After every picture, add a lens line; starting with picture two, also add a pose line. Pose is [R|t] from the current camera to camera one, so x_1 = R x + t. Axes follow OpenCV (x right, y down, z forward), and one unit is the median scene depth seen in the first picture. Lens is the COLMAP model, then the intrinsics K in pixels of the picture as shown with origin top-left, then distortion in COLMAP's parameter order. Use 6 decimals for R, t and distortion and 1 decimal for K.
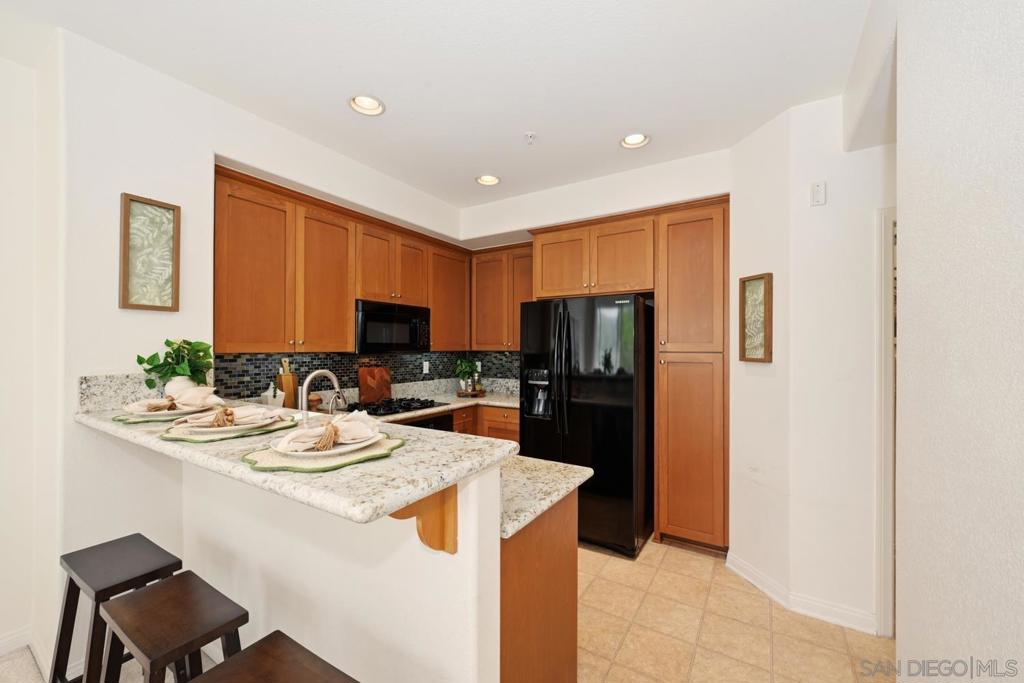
lens RADIAL K [[399.7, 0, 516.3], [0, 399.7, 347.2], [0, 0, 1]] dist [-0.001258, 0.000246]
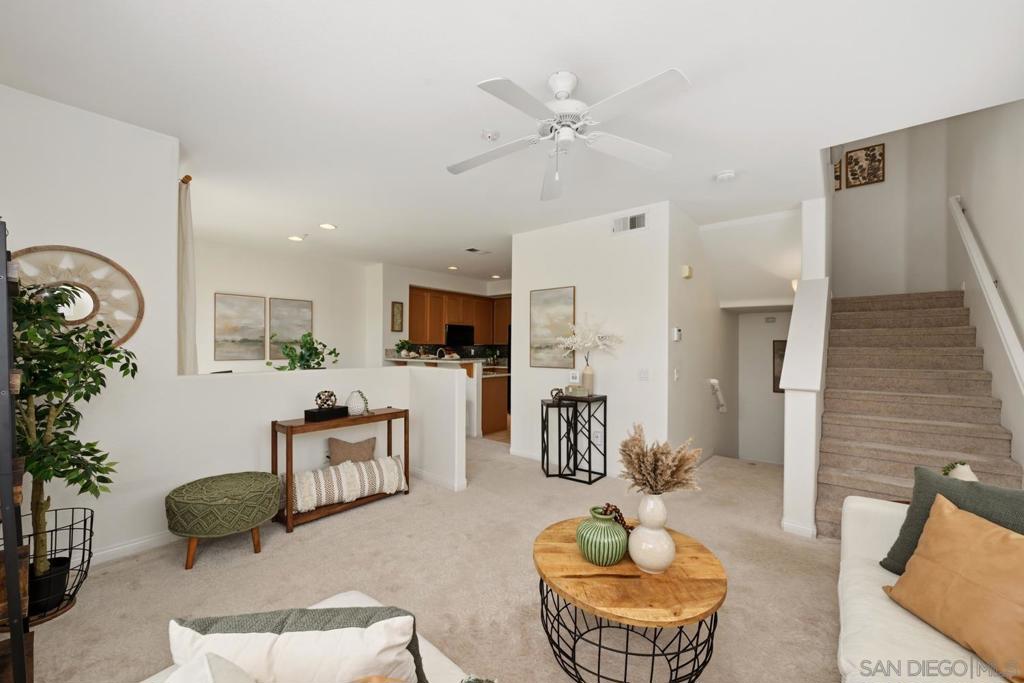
lens RADIAL K [[399.7, 0, 519.4], [0, 399.7, 345.8], [0, 0, 1]] dist [-0.001258, 0.000246]
pose [[0.992166, 0.005434, -0.124807, 0.432357], [-0.005574, 0.999984, -0.000776, 0.022261], [0.124801, 0.001466, 0.992181, -1.638025]]
